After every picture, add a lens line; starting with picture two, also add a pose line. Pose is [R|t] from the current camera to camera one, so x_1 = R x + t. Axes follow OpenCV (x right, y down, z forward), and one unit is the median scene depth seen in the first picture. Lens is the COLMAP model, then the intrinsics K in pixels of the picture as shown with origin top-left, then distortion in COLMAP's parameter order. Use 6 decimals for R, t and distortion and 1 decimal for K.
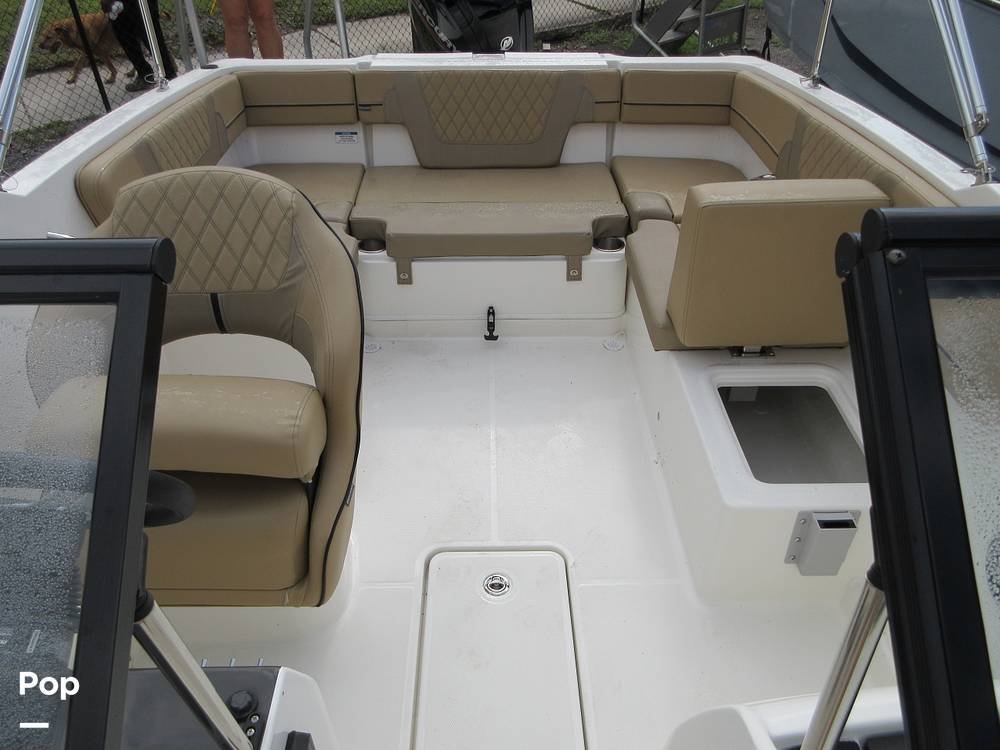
lens RADIAL K [[764.3, 0, 493.0], [0, 764.3, 371.4], [0, 0, 1]] dist [0.014795, 0.002872]
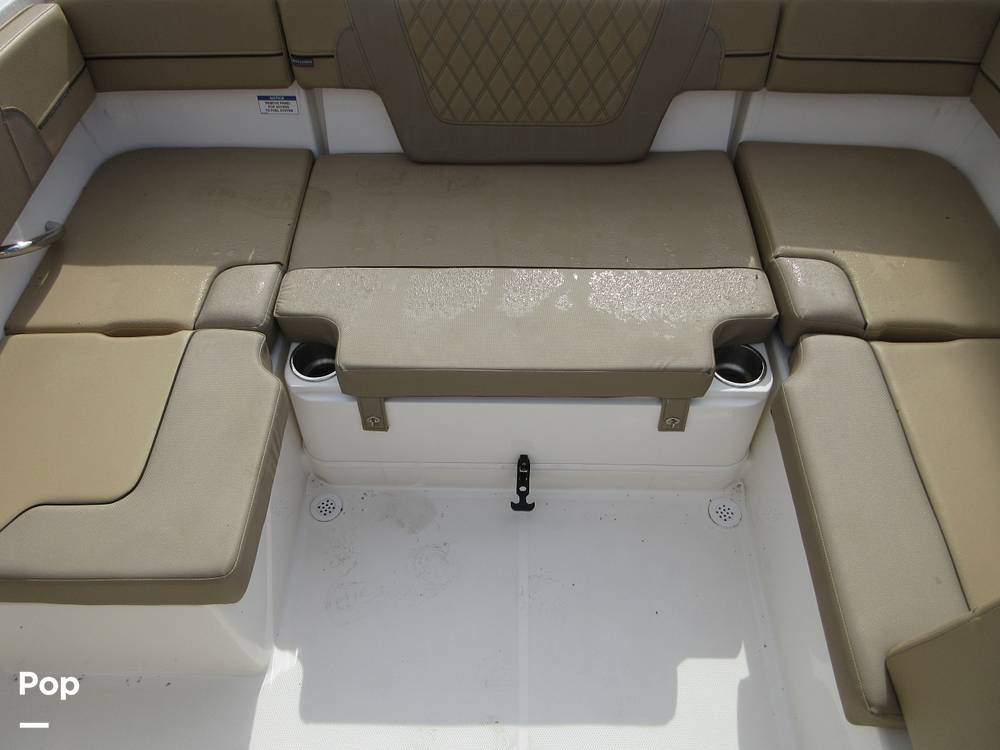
lens RADIAL K [[764.3, 0, 493.0], [0, 764.3, 371.4], [0, 0, 1]] dist [0.014795, 0.002872]
pose [[0.999411, 0.021104, -0.027052, -0.010792], [-0.012878, 0.961536, 0.274376, -0.283649], [0.031802, -0.273866, 0.961242, 0.413719]]
